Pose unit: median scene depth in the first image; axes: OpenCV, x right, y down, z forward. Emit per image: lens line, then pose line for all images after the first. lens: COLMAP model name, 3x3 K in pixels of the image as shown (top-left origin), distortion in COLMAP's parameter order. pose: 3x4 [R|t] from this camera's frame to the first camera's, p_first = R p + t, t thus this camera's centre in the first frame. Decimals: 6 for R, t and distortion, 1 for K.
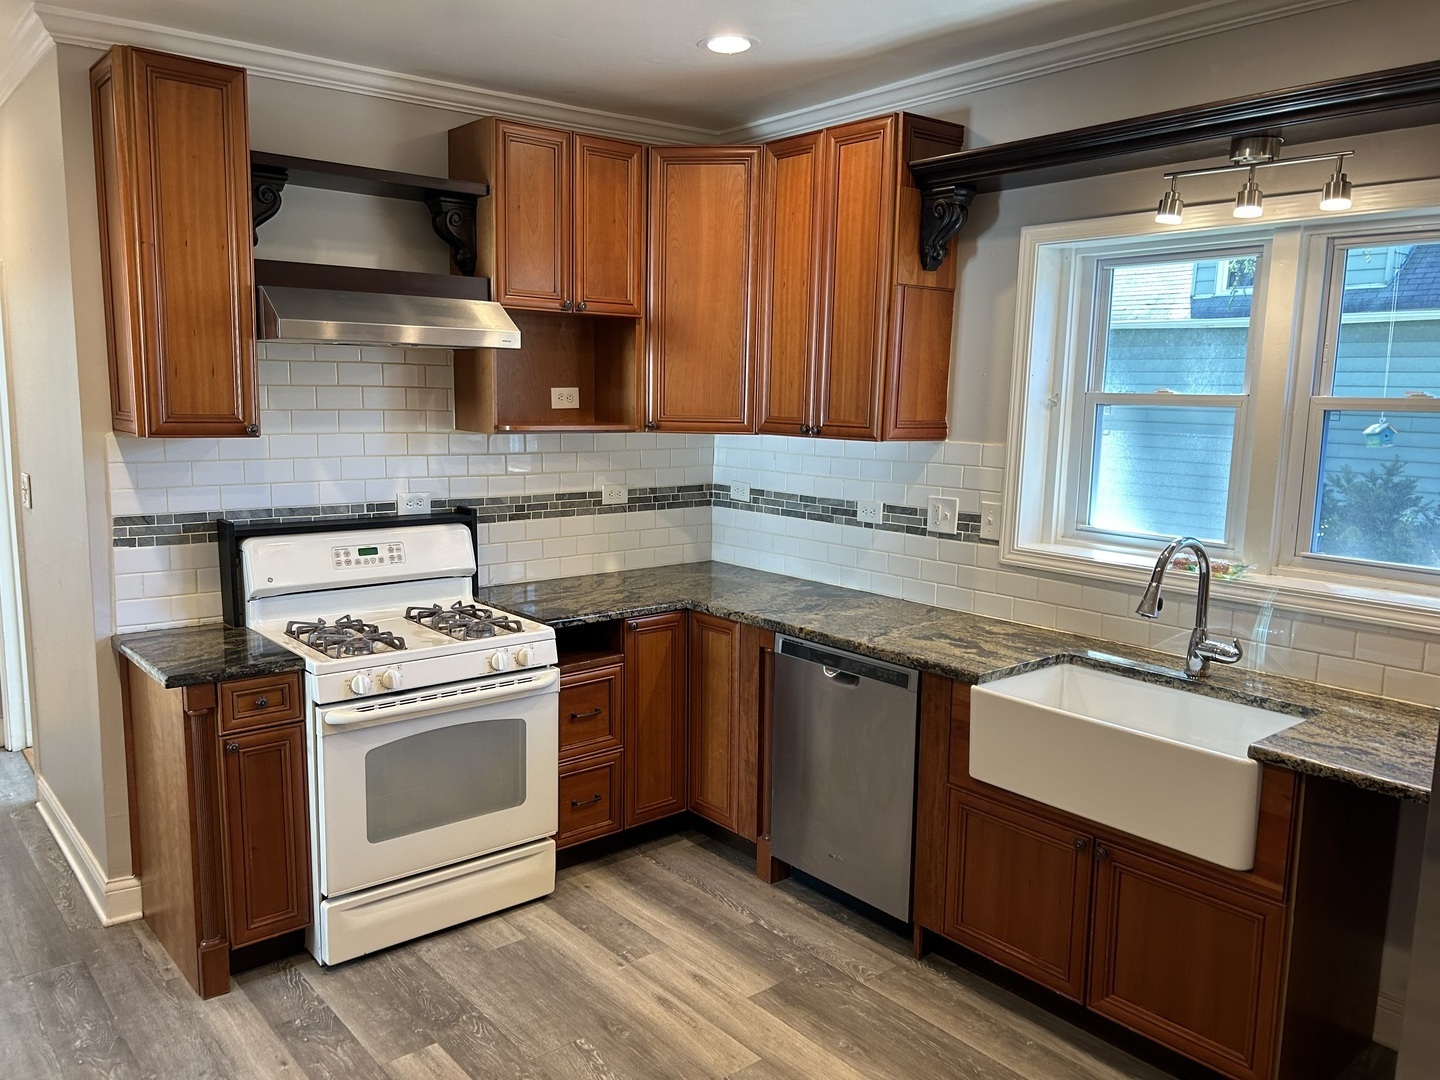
lens RADIAL K [[1083.1, 0, 720.6], [0, 1083.1, 541.9], [0, 0, 1]] dist [0.044266, 0.001181]
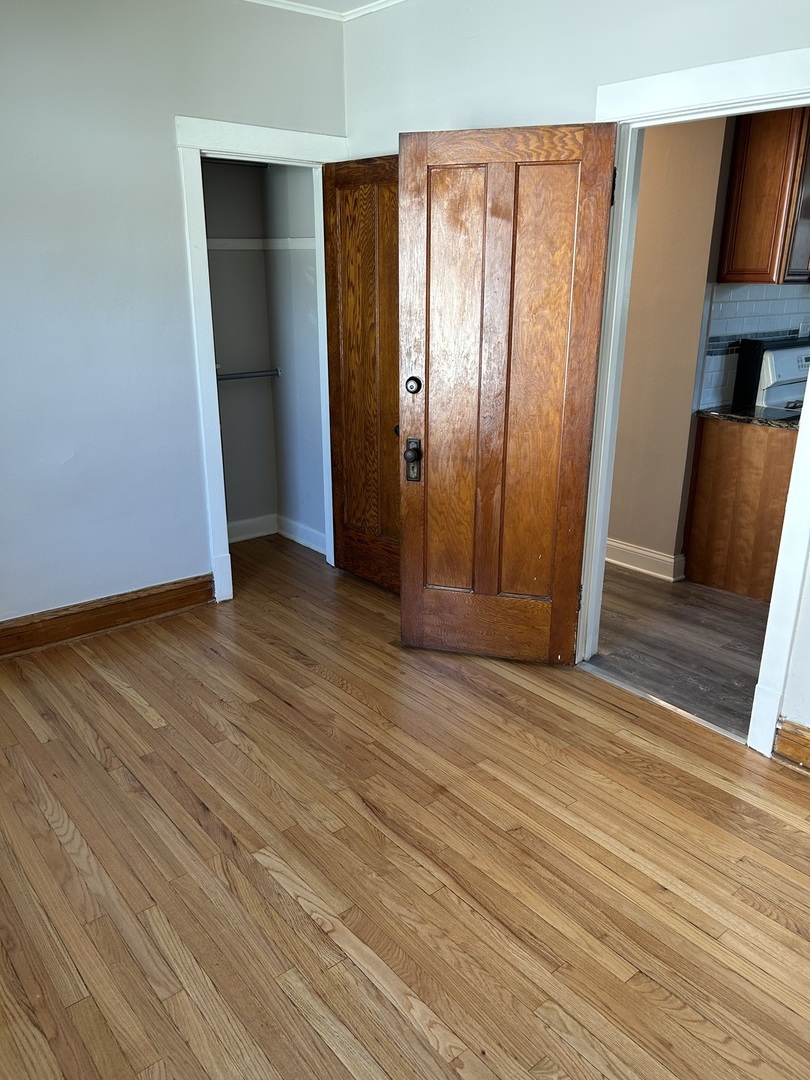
lens RADIAL K [[812.3, 0, 403.4], [0, 812.3, 540.9], [0, 0, 1]] dist [0.044266, 0.001181]
pose [[0.999461, -0.008741, -0.031651, -0.936672], [0.014141, 0.984533, 0.174629, 0.054824], [0.029635, -0.174982, 0.984125, -0.265114]]
